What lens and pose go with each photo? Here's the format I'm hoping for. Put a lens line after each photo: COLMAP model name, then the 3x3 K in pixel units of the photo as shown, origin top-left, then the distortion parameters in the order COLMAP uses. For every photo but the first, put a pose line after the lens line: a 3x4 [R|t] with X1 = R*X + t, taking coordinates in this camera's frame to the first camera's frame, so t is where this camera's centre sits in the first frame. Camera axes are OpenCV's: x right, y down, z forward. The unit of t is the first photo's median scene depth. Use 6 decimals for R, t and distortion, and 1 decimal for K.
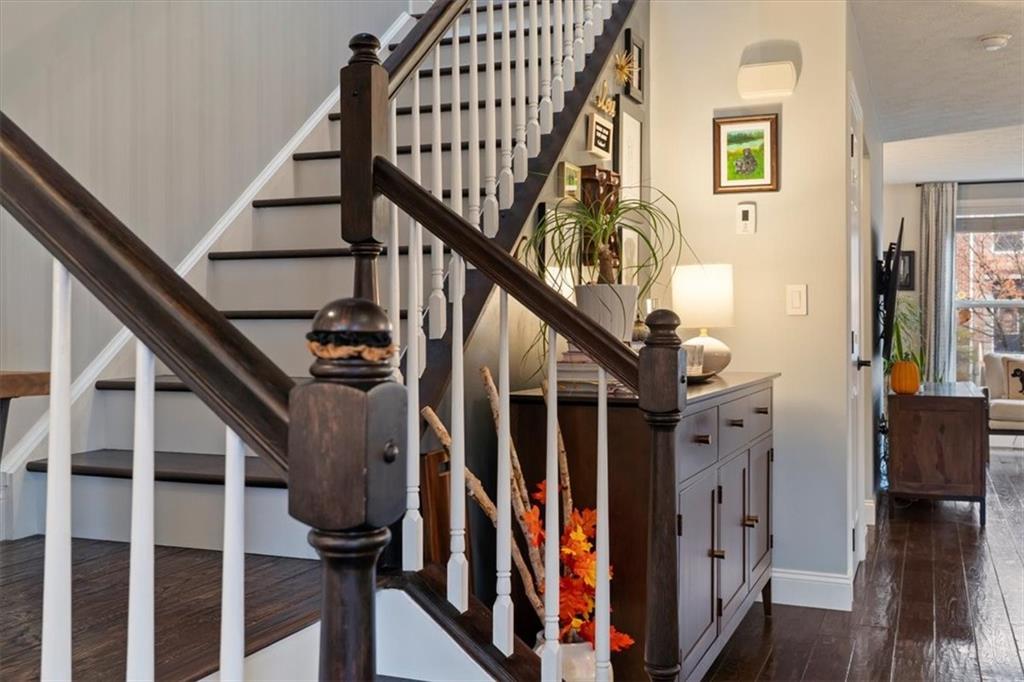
lens RADIAL K [[1043.7, 0, 514.2], [0, 1043.7, 301.9], [0, 0, 1]] dist [-0.006809, -0.004467]
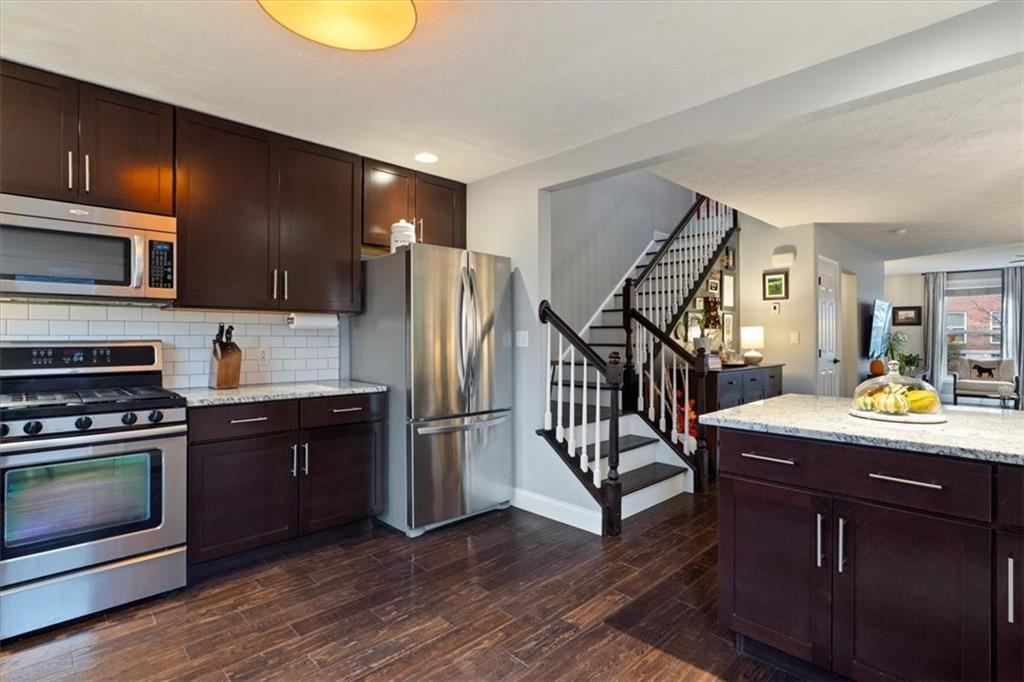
lens RADIAL K [[502.9, 0, 512.0], [0, 502.9, 341.0], [0, 0, 1]] dist [-0.003781, -0.000212]
pose [[0.910227, 0.005461, -0.414074, 0.154536], [0.008277, 0.999473, 0.031378, -0.046660], [0.414027, -0.031988, 0.909702, -0.590086]]
